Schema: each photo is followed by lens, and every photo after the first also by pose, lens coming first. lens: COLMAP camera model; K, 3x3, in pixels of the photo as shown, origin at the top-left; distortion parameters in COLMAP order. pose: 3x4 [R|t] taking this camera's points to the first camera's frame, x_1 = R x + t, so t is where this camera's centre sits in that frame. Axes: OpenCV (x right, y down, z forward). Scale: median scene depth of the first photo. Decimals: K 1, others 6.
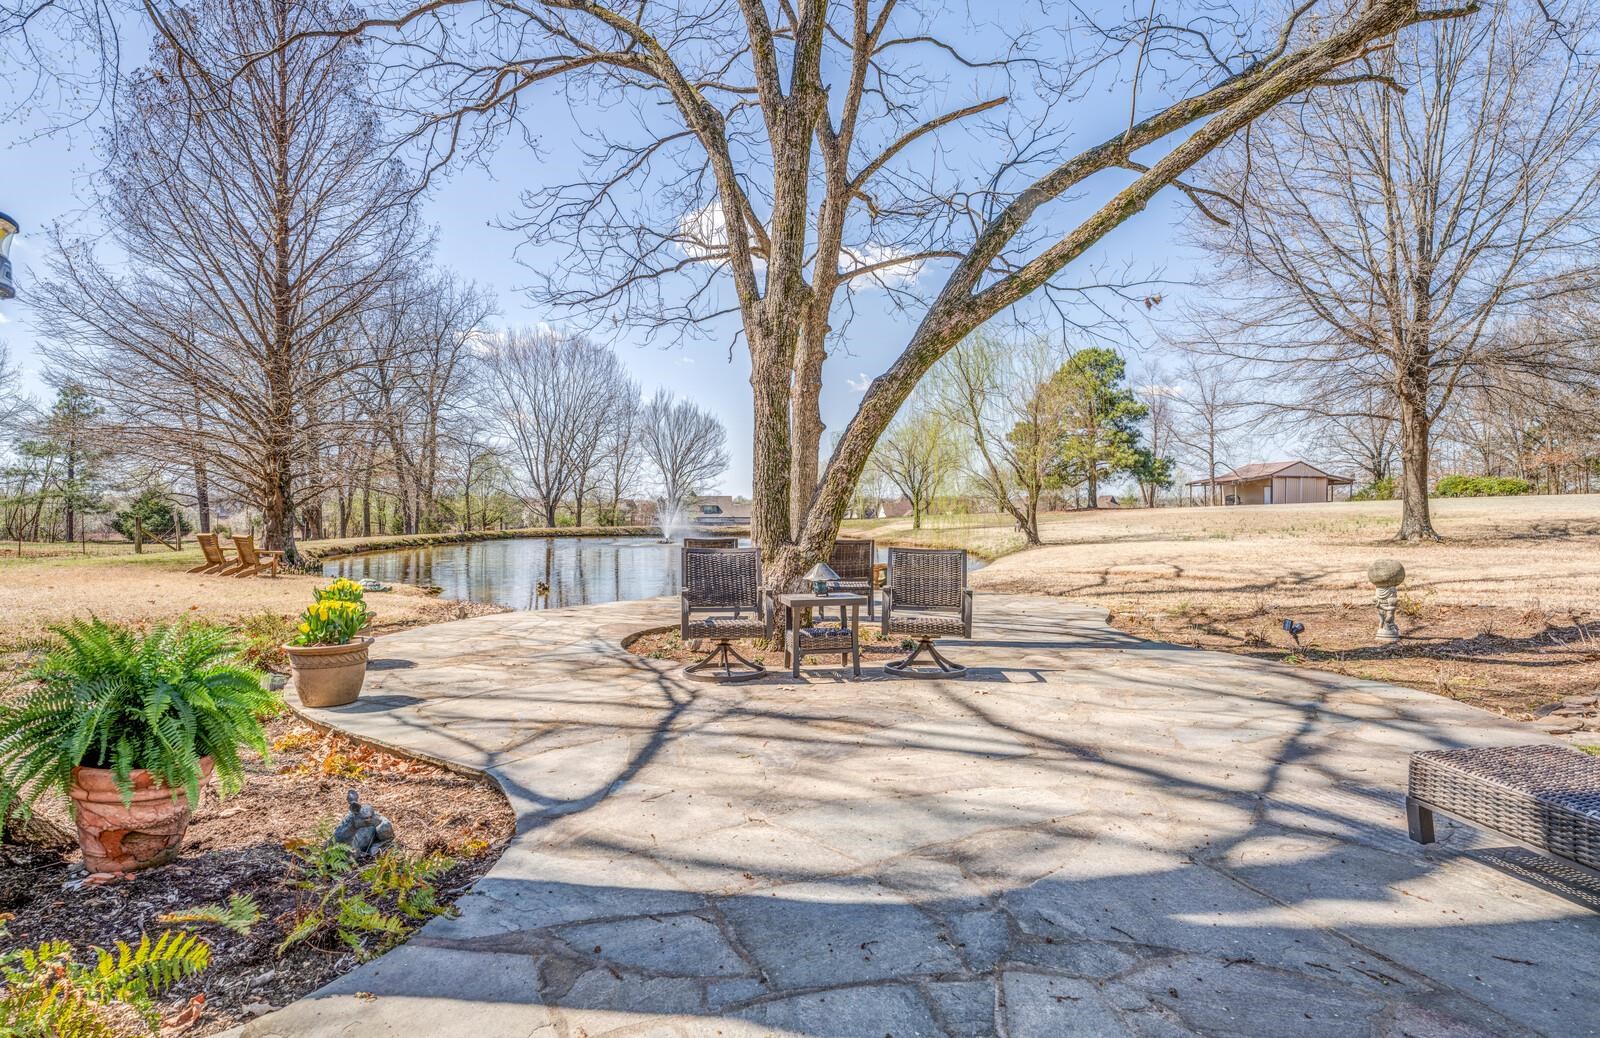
lens RADIAL K [[861.7, 0, 800.0], [0, 861.7, 519.0], [0, 0, 1]] dist [0.013140, -0.000367]
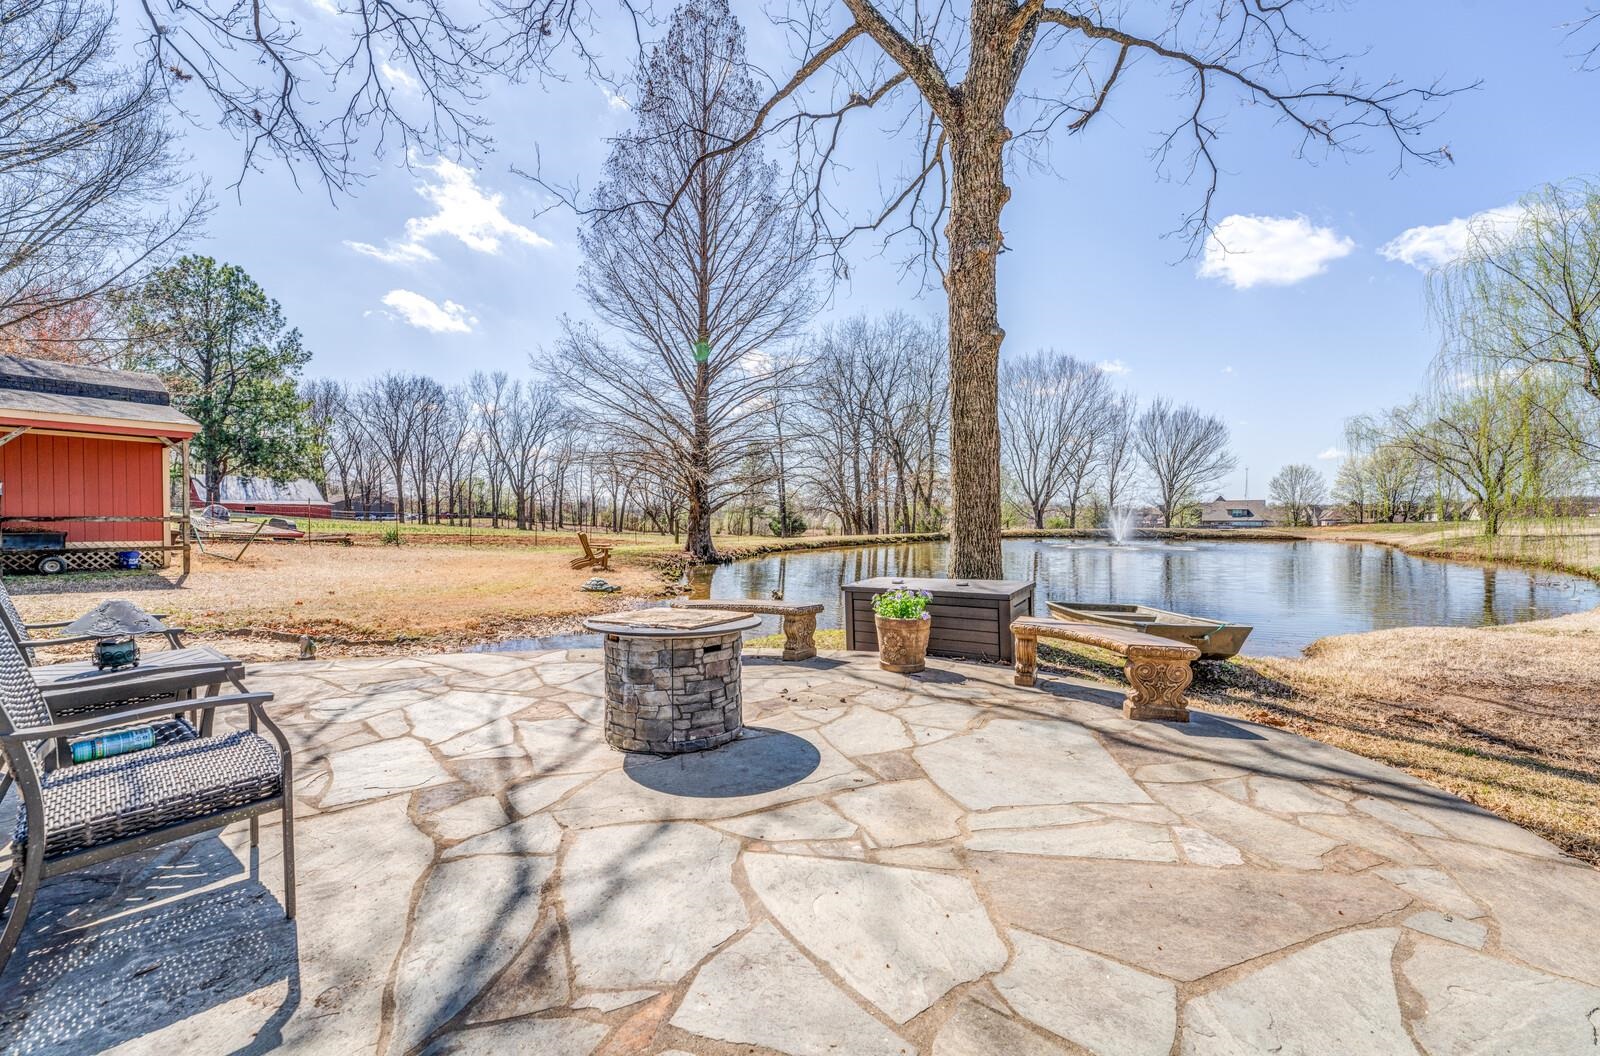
lens RADIAL K [[659.9, 0, 800.0], [0, 659.9, 528.0], [0, 0, 1]] dist [0.003157, 0.000082]
pose [[0.757852, 0.007354, -0.652385, 0.041163], [-0.001526, 0.999954, 0.009500, 0.000779], [0.652424, -0.006204, 0.757828, 0.133707]]
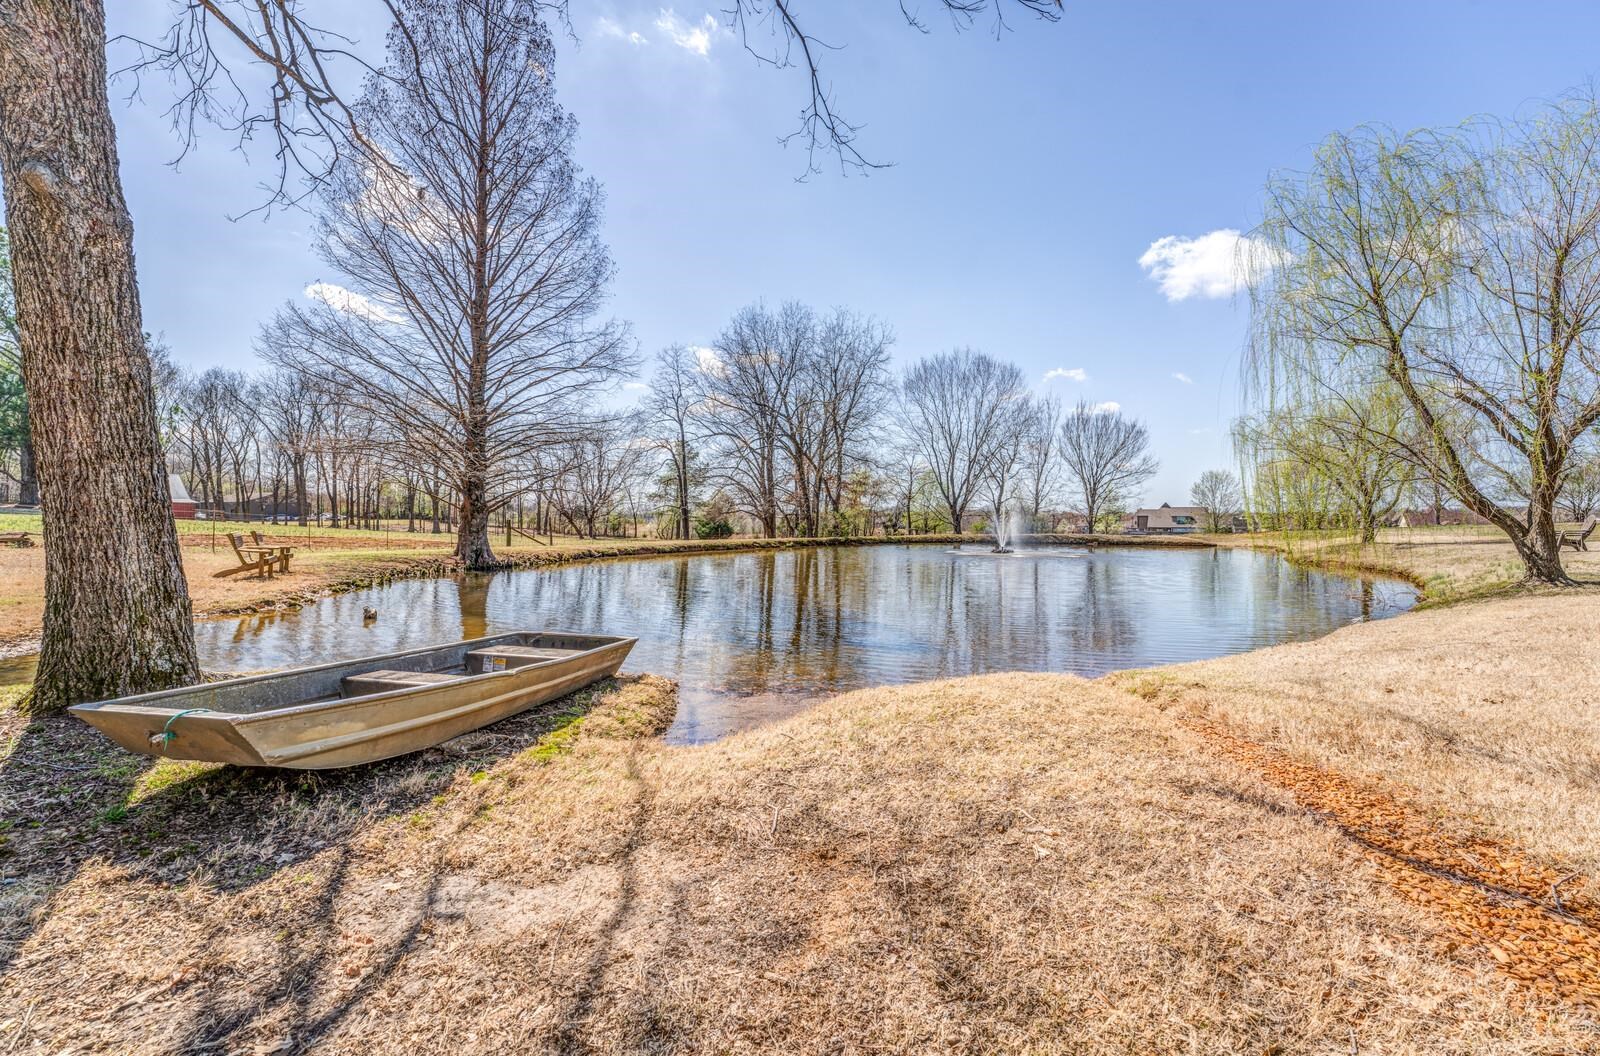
lens RADIAL K [[662.7, 0, 800.0], [0, 662.7, 528.0], [0, 0, 1]] dist [-0.007465, -0.000083]
pose [[0.786115, 0.007932, -0.618029, 0.075965], [-0.008159, 0.999964, 0.002456, 0.001738], [0.618027, 0.003112, 0.786151, 0.216578]]
